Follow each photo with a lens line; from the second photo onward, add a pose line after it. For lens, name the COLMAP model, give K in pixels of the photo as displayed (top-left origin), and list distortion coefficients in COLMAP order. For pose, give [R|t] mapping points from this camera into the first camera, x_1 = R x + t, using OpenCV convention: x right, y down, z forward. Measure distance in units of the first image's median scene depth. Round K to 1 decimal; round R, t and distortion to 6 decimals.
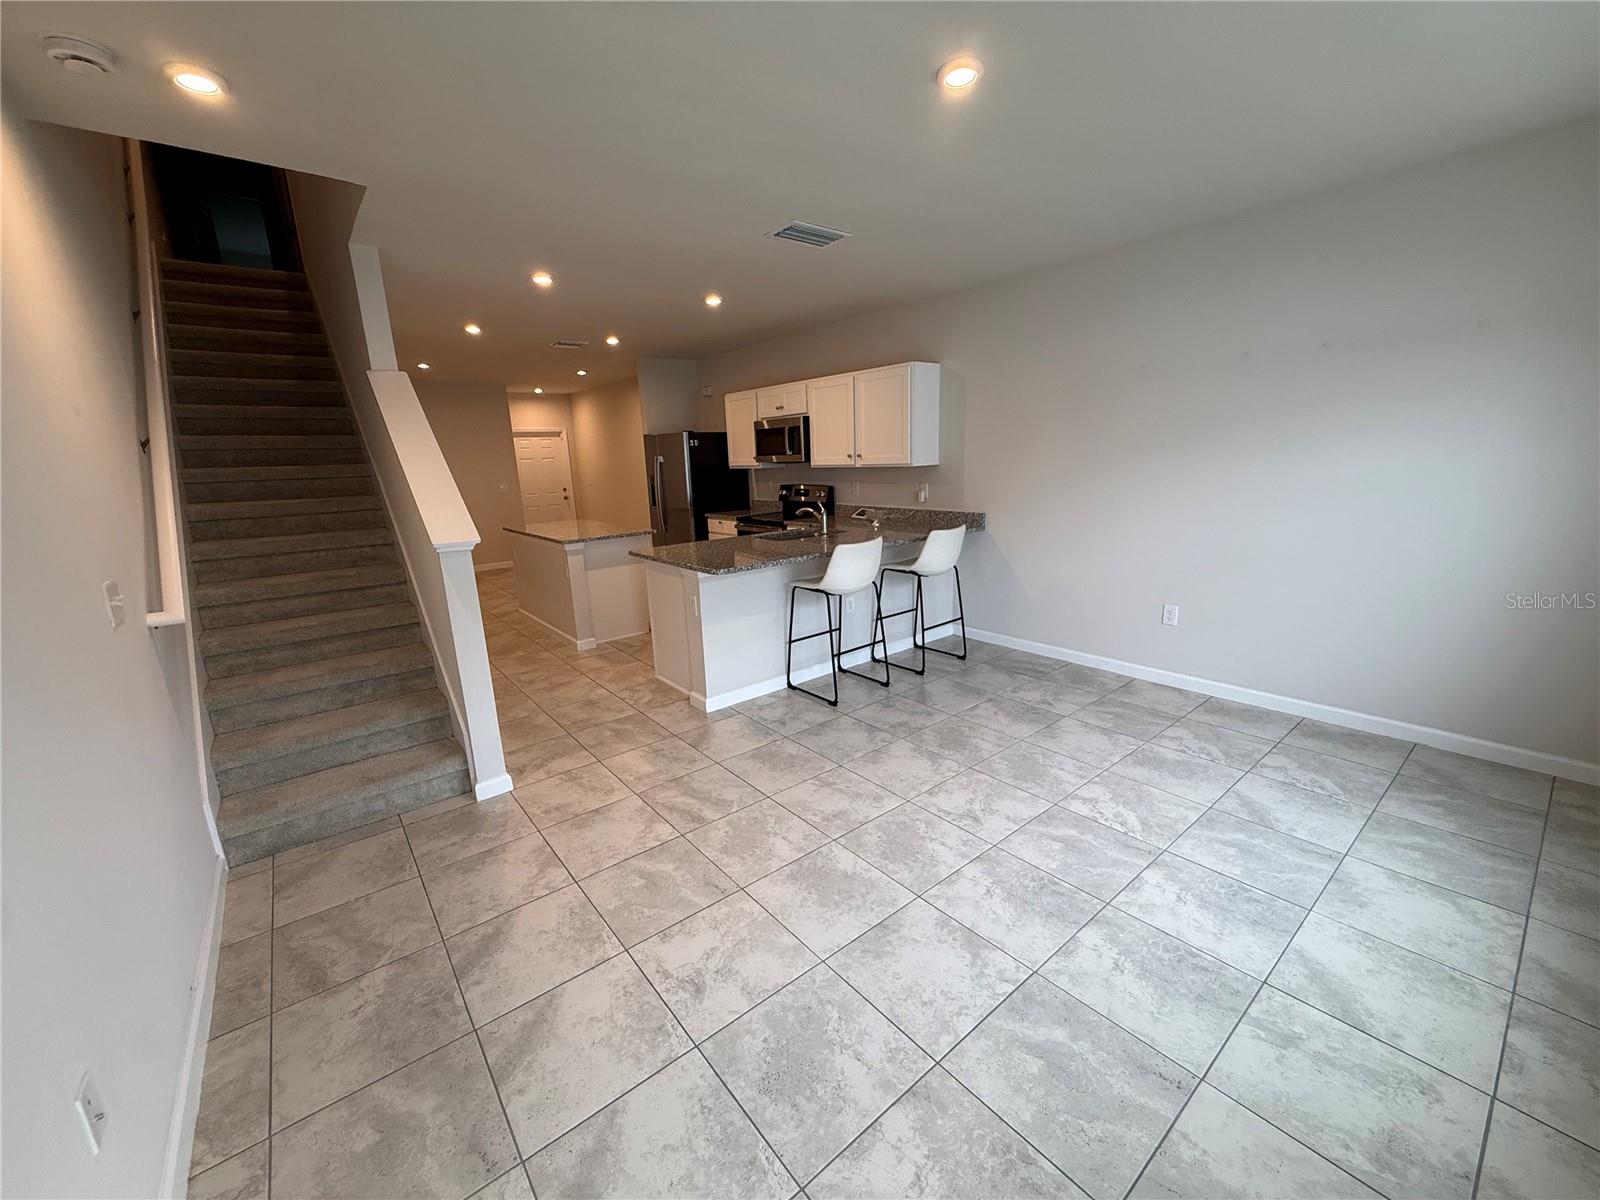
lens RADIAL K [[637.8, 0, 797.4], [0, 637.8, 601.9], [0, 0, 1]] dist [0.001361, -0.000451]
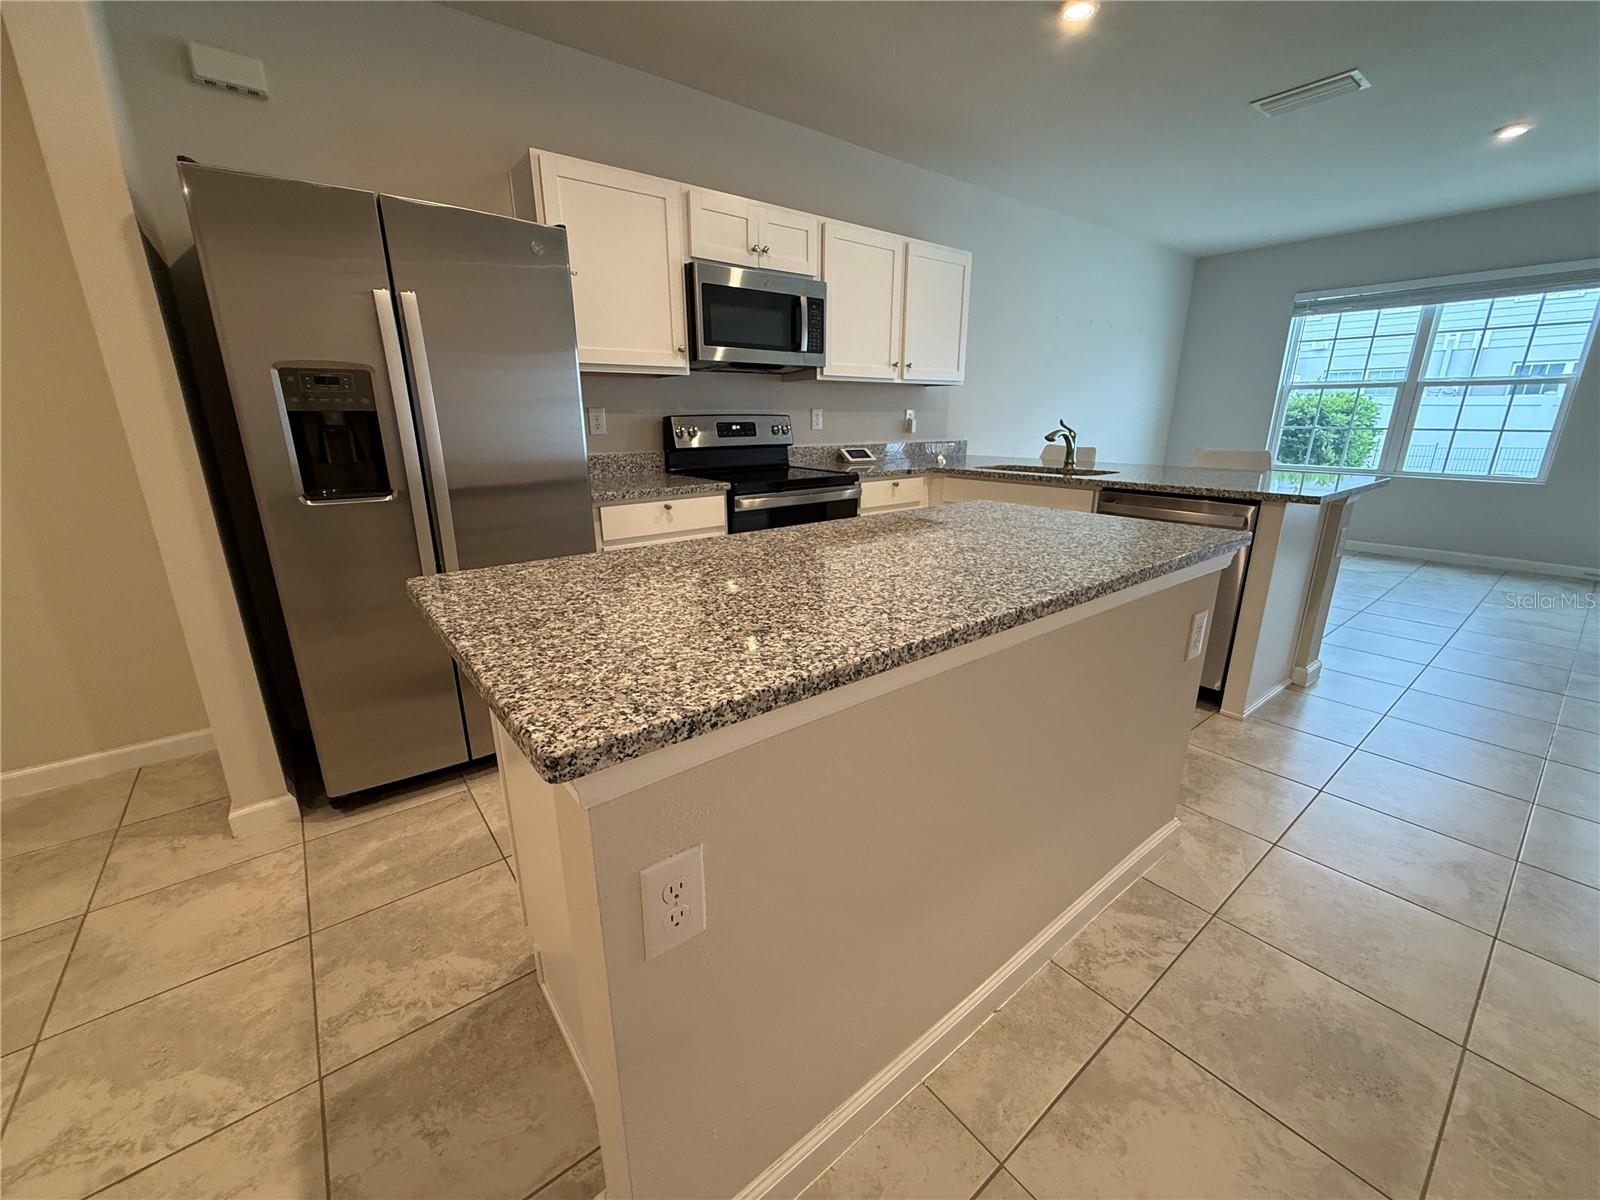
lens RADIAL K [[637.8, 0, 797.4], [0, 637.8, 601.9], [0, 0, 1]] dist [0.001361, -0.000451]
pose [[0.009530, -0.245684, 0.969303, -0.919951], [0.230789, 0.943716, 0.236930, -0.255544], [-0.972957, 0.221446, 0.065695, 1.613214]]
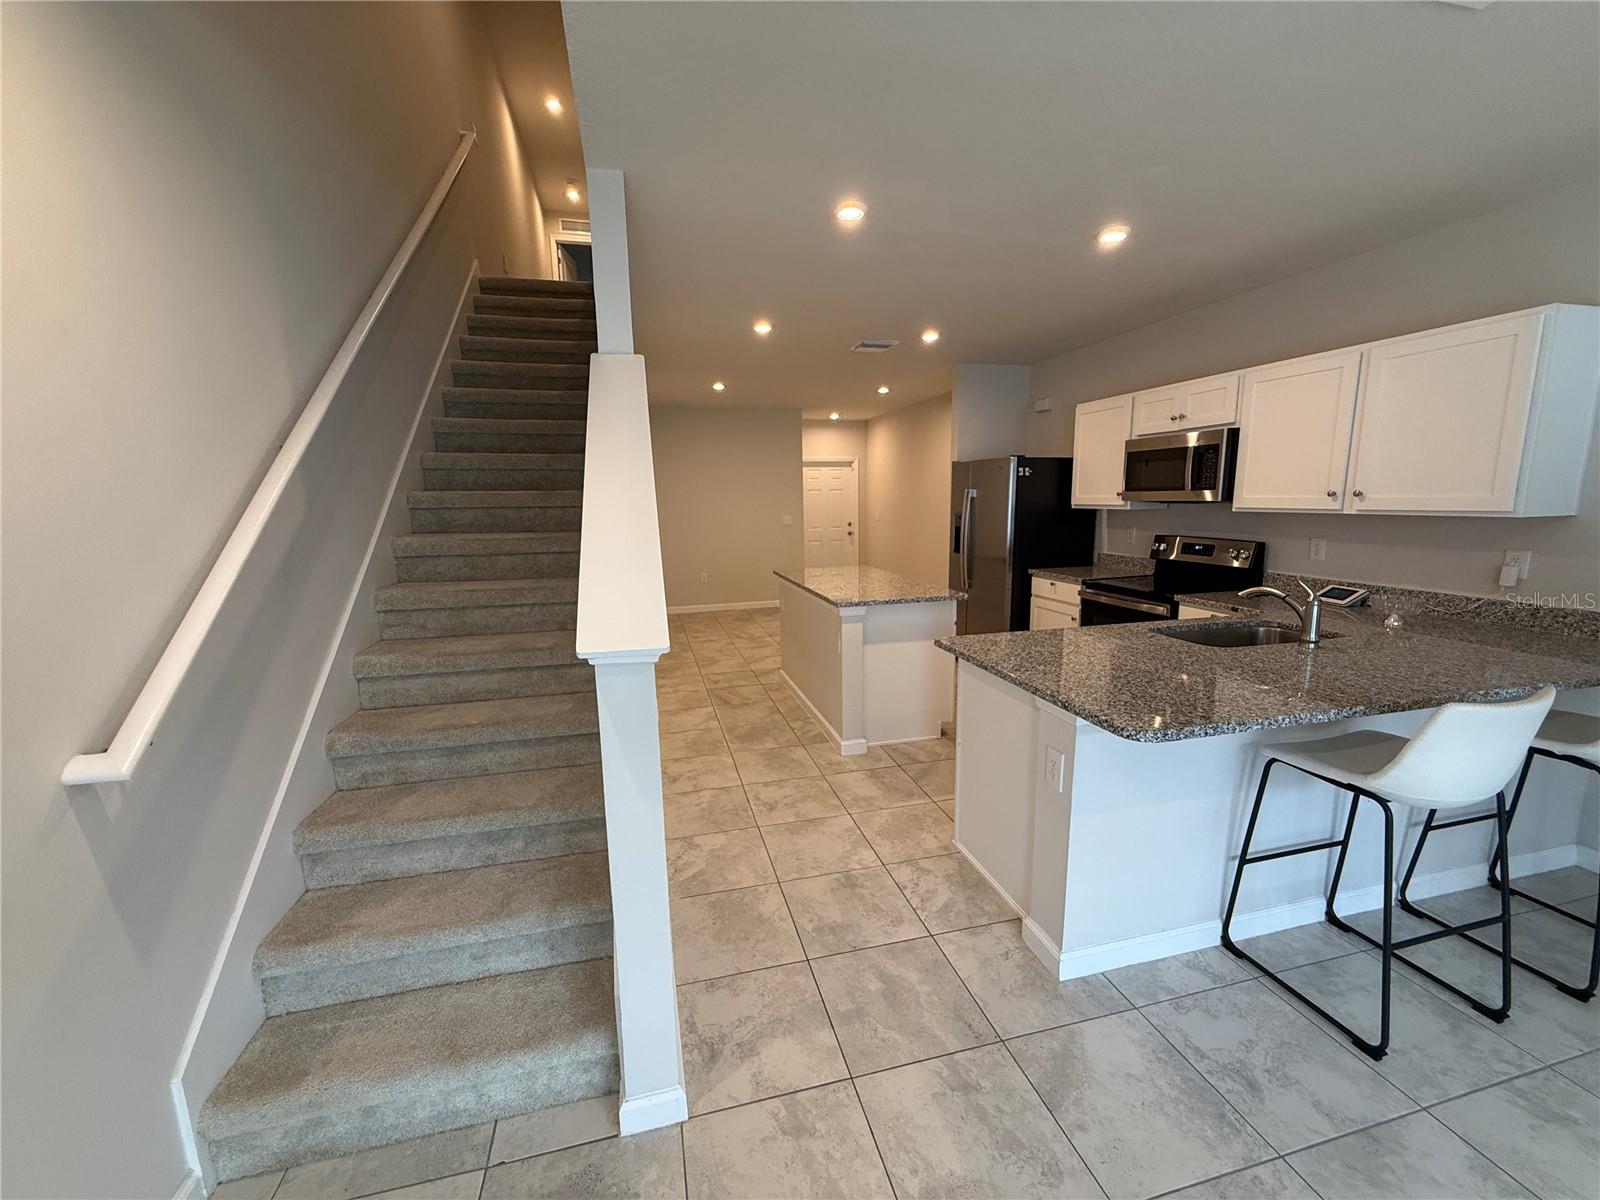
lens RADIAL K [[637.8, 0, 797.4], [0, 637.8, 601.9], [0, 0, 1]] dist [0.001361, -0.000451]
pose [[0.909290, 0.090705, -0.406158, -0.159168], [-0.111896, 0.993306, -0.028677, -0.094796], [0.400838, 0.071523, 0.913353, 0.439872]]
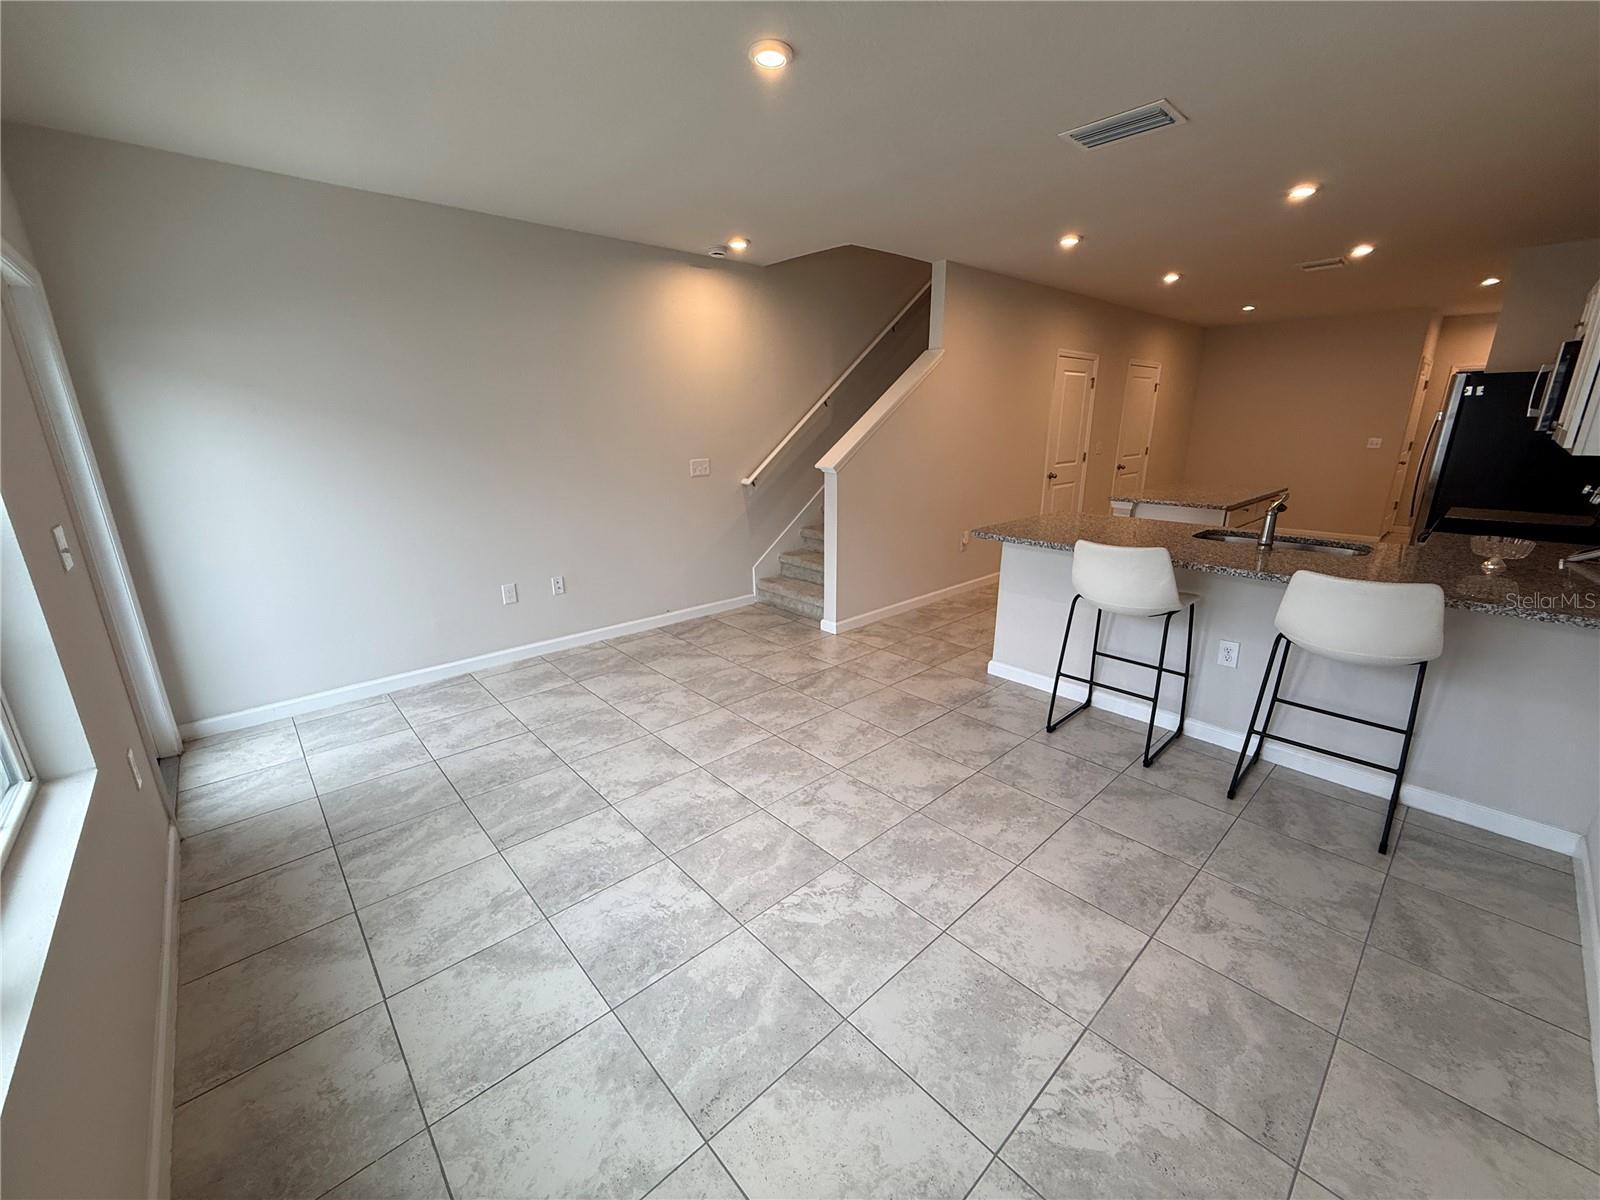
lens RADIAL K [[637.8, 0, 797.4], [0, 637.8, 601.9], [0, 0, 1]] dist [0.001361, -0.000451]
pose [[0.064068, 0.312691, -0.947692, 0.802036], [-0.221553, 0.930401, 0.292007, -0.168925], [0.973041, 0.191255, 0.128887, 0.572850]]
